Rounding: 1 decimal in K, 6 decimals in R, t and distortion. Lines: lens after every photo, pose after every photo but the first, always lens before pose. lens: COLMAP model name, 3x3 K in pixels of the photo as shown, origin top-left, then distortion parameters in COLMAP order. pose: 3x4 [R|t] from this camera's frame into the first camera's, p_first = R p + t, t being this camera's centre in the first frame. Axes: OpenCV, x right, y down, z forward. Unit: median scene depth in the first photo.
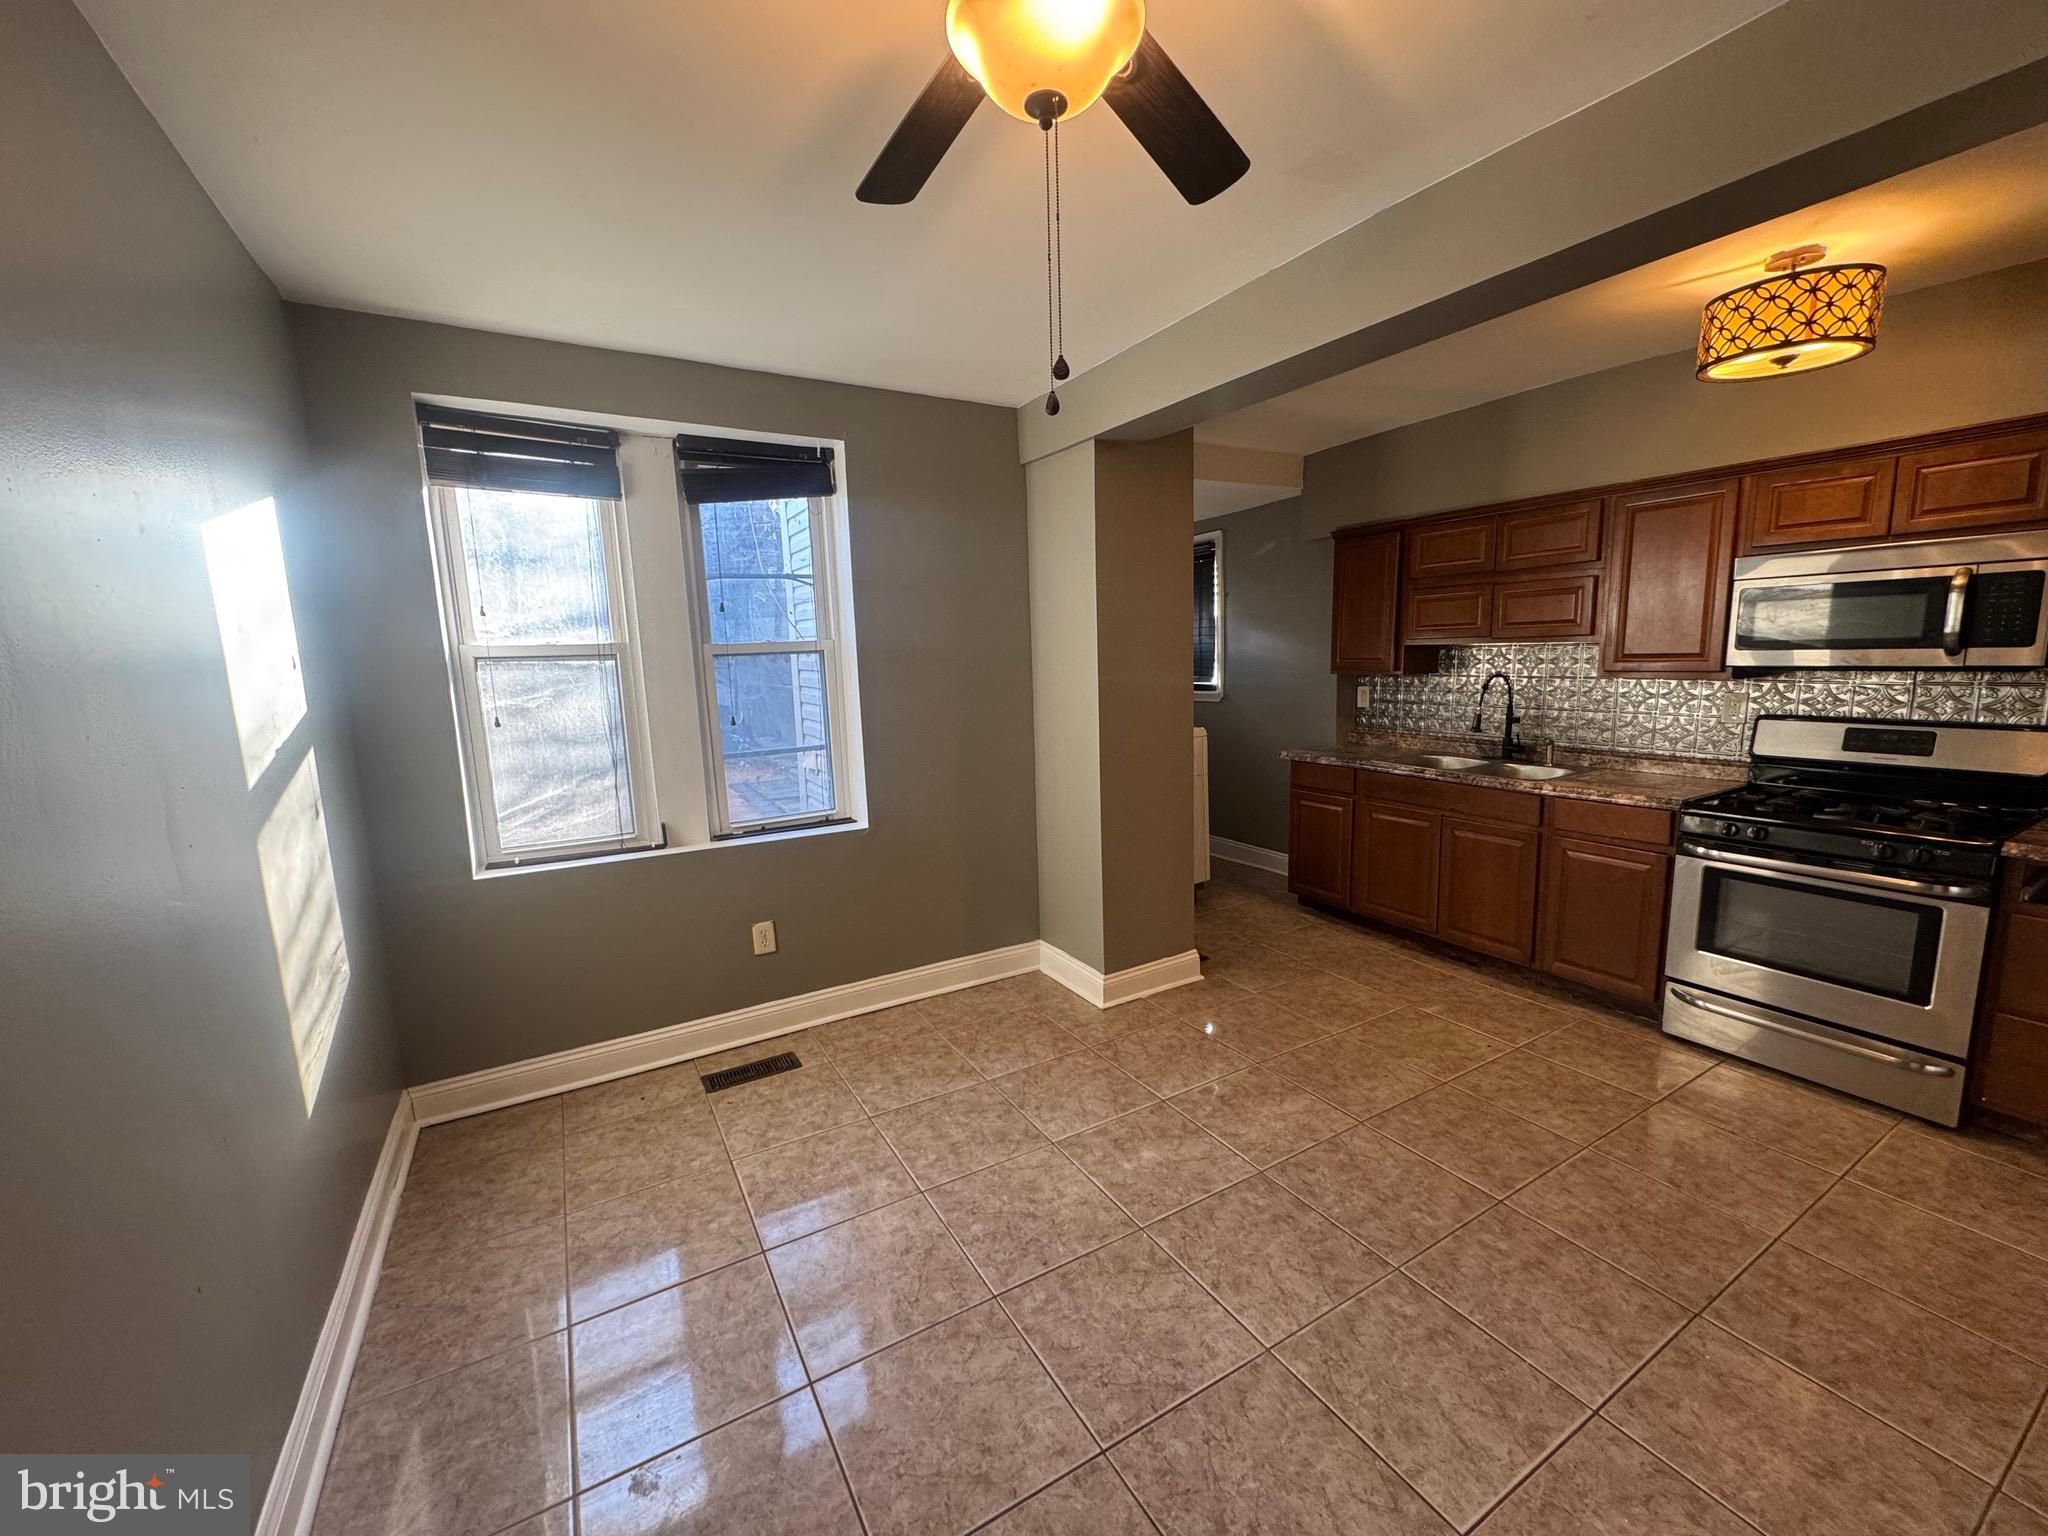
lens RADIAL K [[811.6, 0, 1027.5], [0, 811.6, 777.4], [0, 0, 1]] dist [-0.001348, 0.000528]
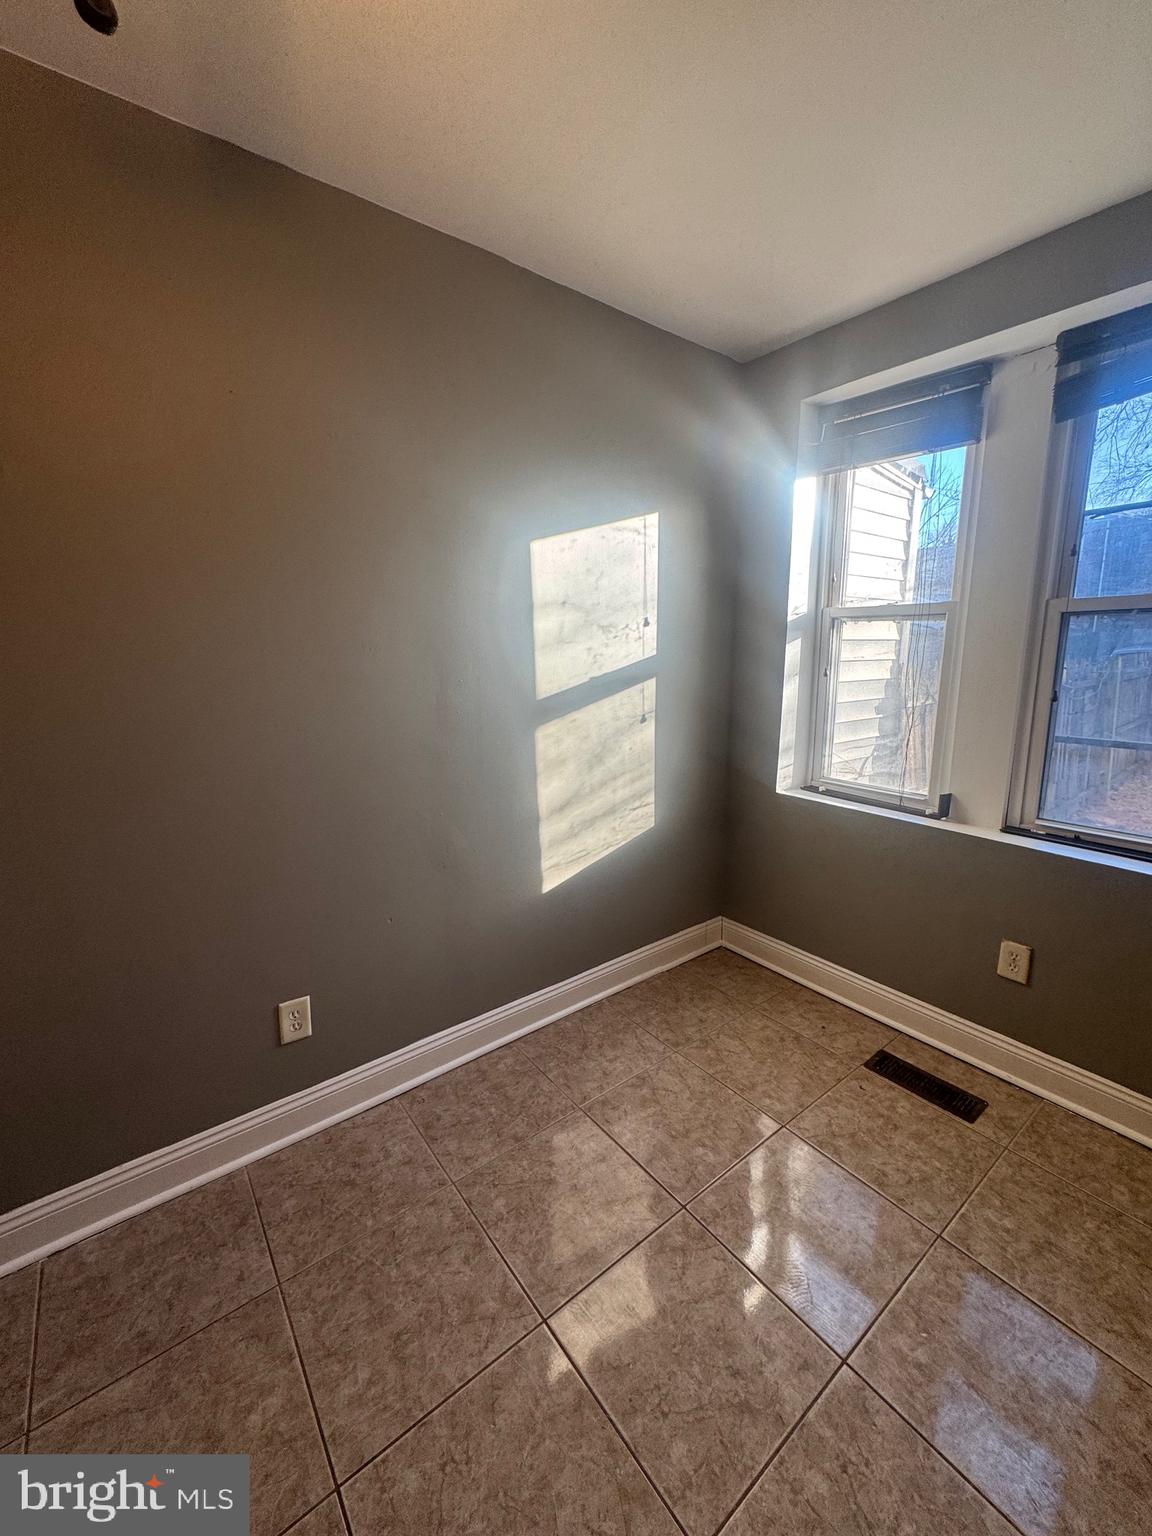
lens RADIAL K [[608.7, 0, 570.9], [0, 608.7, 770.1], [0, 0, 1]] dist [-0.001348, 0.000528]
pose [[0.120805, 0.225129, -0.966811, 0.183197], [-0.149563, 0.966954, 0.206474, -0.052739], [0.981345, 0.119656, 0.150484, 0.465890]]
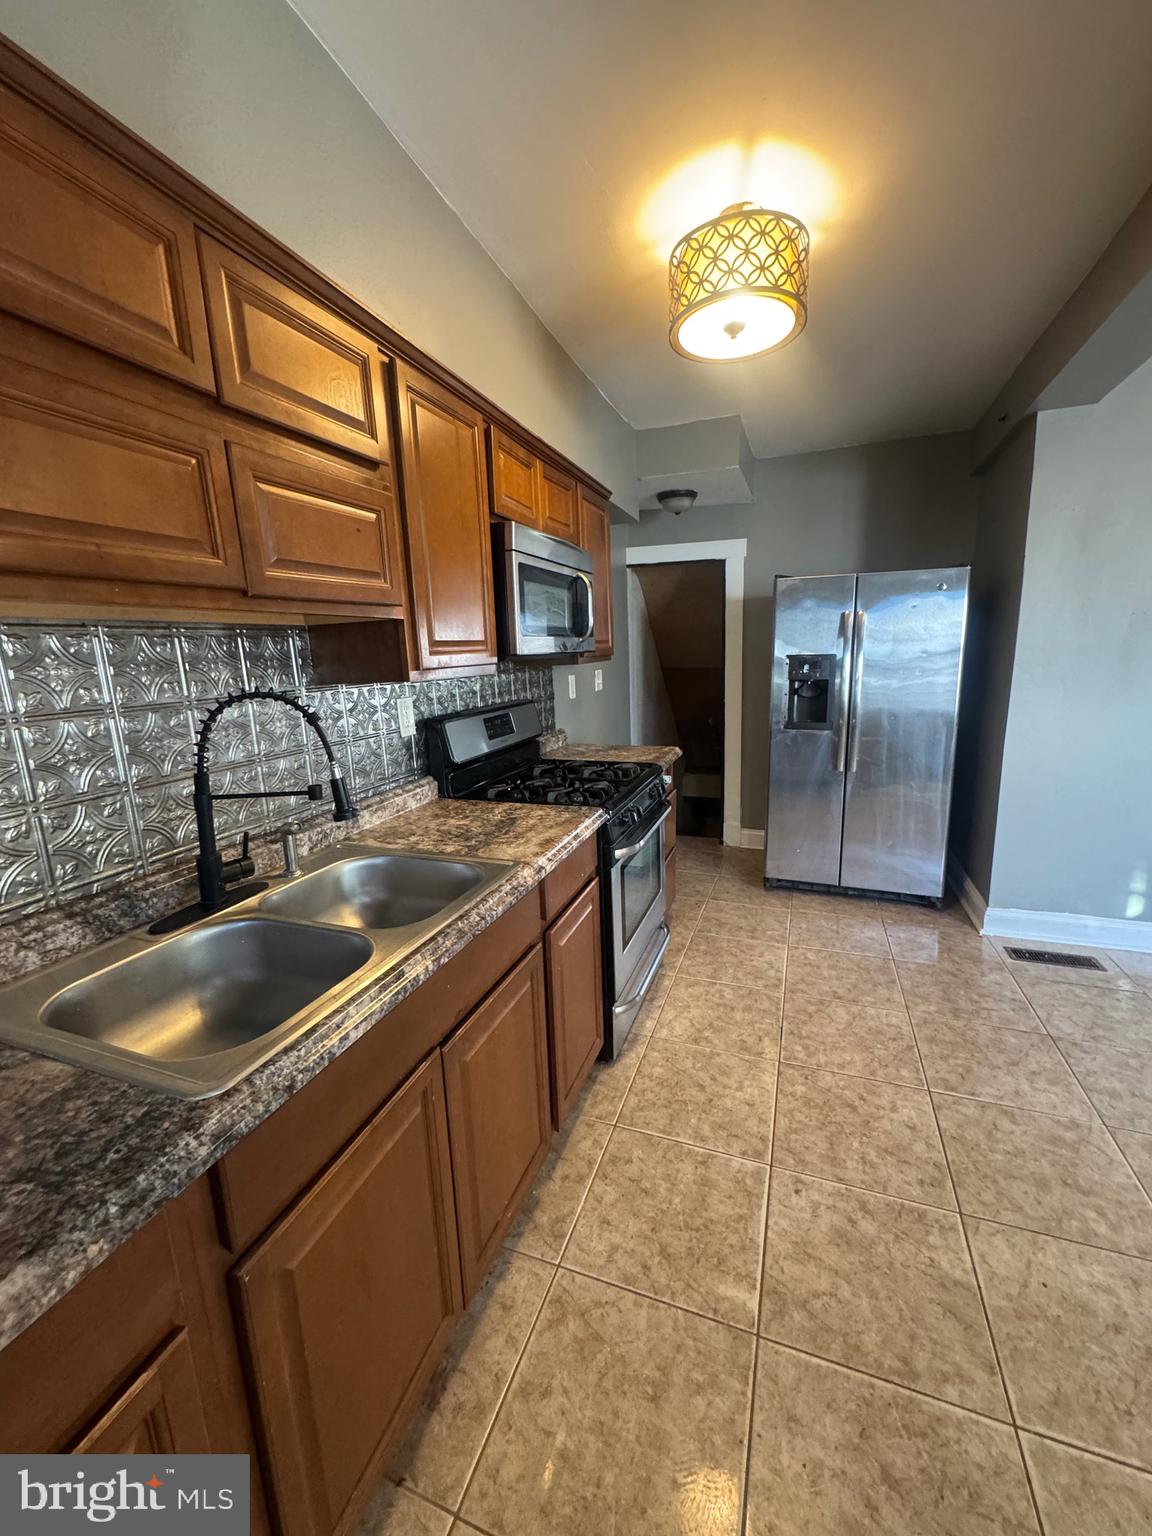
lens RADIAL K [[608.7, 0, 571.6], [0, 608.7, 765.7], [0, 0, 1]] dist [-0.001348, 0.000528]
pose [[-0.622966, -0.094373, 0.776535, 0.295987], [0.176213, 0.950251, 0.256850, -0.163215], [-0.762143, 0.296845, -0.575344, 1.222741]]
